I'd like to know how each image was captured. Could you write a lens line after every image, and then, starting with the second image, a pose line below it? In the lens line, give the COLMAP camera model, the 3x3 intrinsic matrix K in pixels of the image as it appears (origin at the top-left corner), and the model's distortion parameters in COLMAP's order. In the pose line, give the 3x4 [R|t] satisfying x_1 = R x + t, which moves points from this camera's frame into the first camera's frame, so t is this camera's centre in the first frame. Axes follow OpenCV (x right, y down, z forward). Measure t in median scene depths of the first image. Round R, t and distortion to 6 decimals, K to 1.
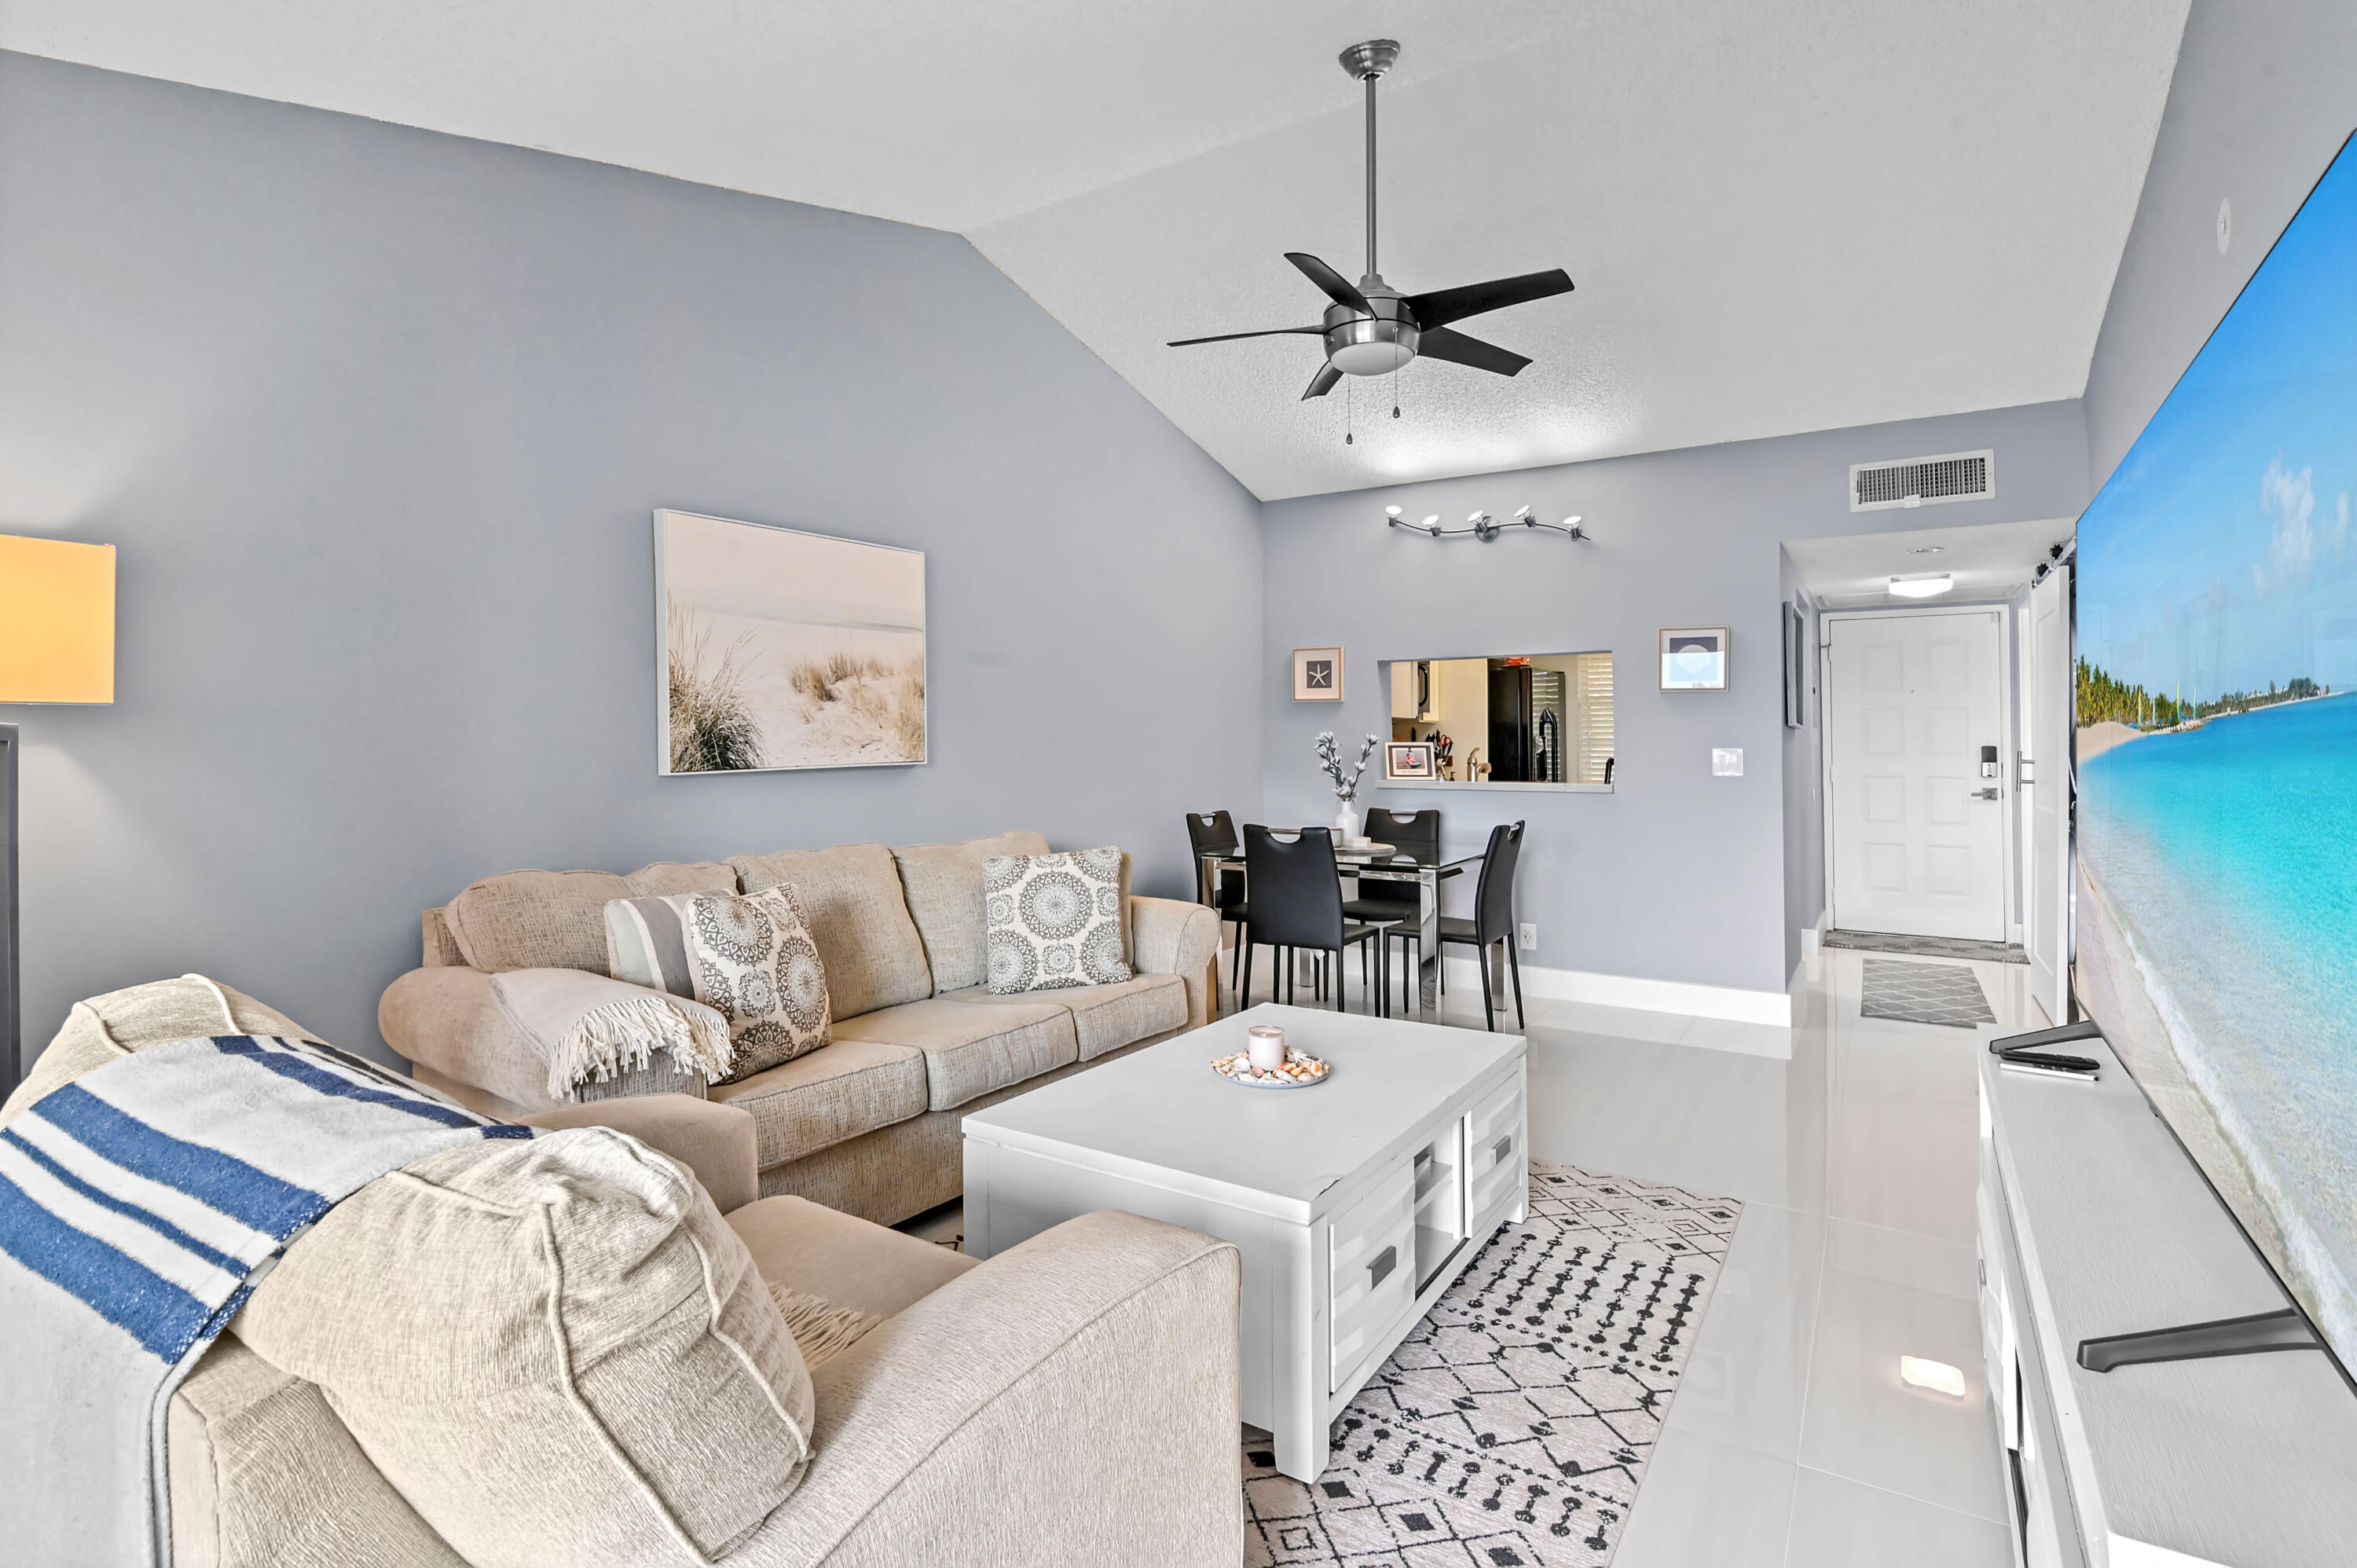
lens RADIAL K [[1137.0, 0, 1175.8], [0, 1137.0, 722.6], [0, 0, 1]] dist [-0.001077, -0.000034]
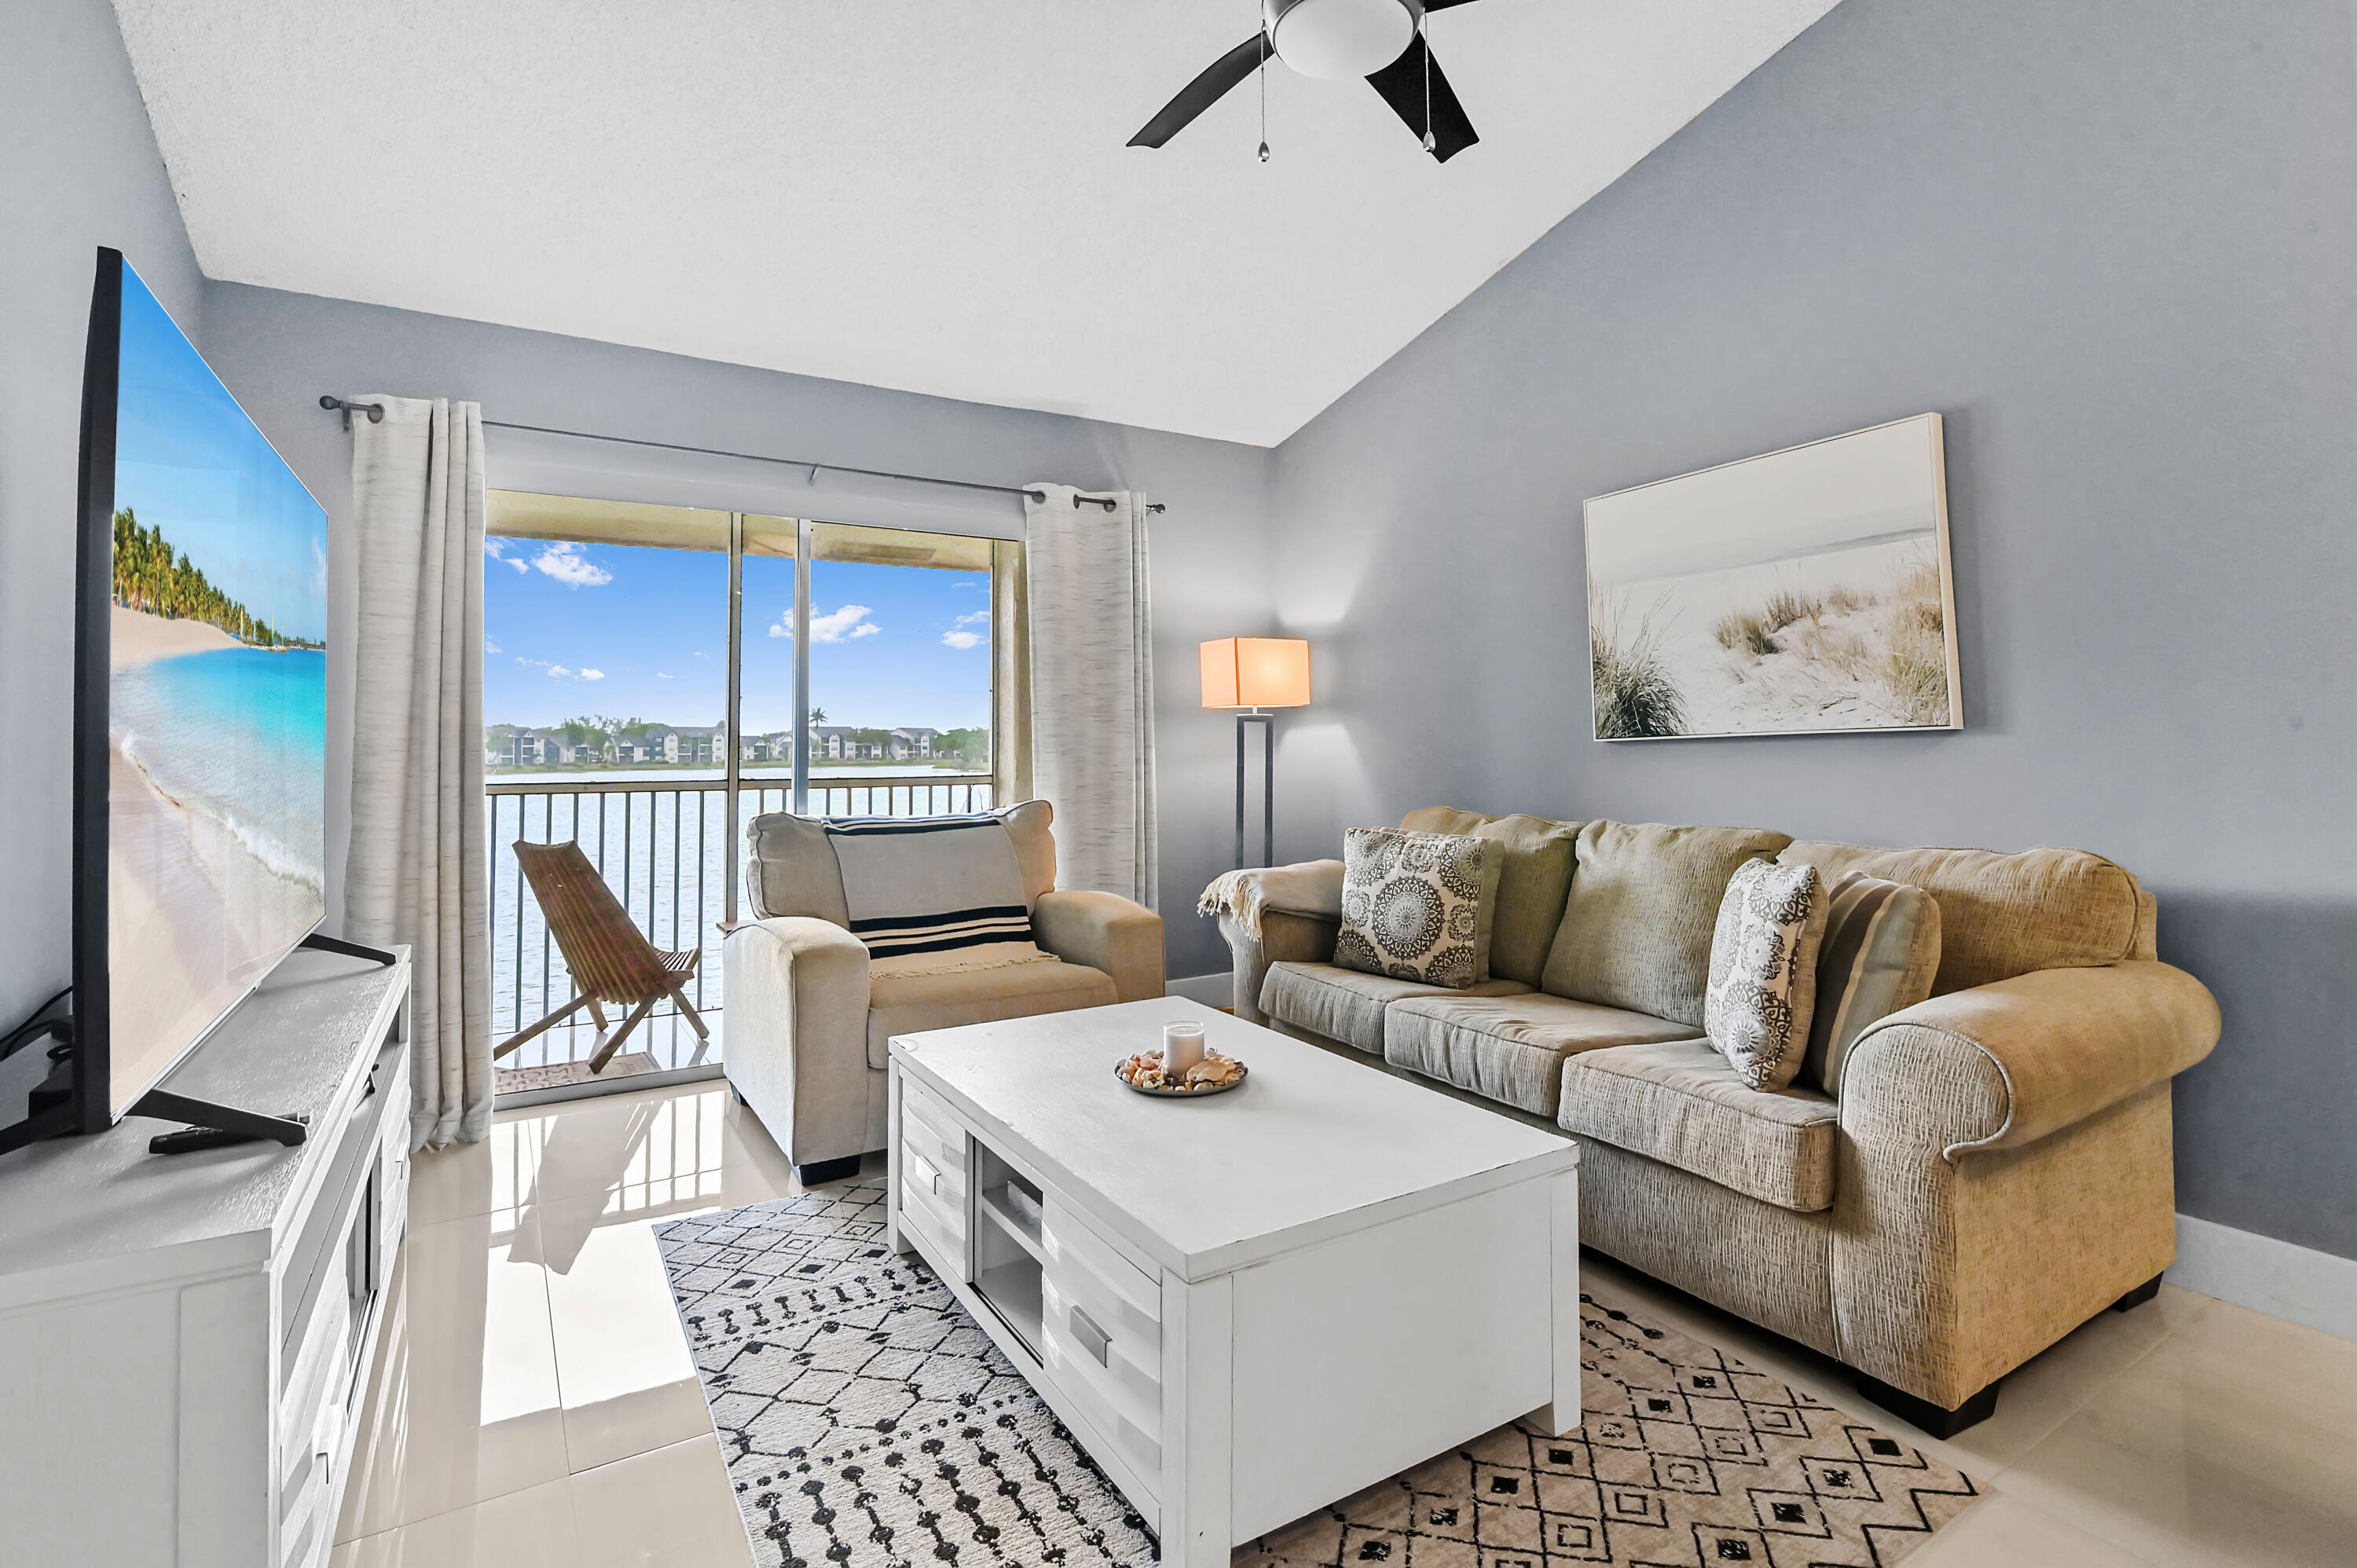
lens RADIAL K [[1116.9, 0, 1191.3], [0, 1116.9, 702.7], [0, 0, 1]] dist [-0.016506, 0.000100]
pose [[-0.429693, -0.031698, -0.902418, 0.848675], [0.028264, 0.998422, -0.048528, 0.061980], [0.902533, -0.046358, -0.428119, 1.369679]]
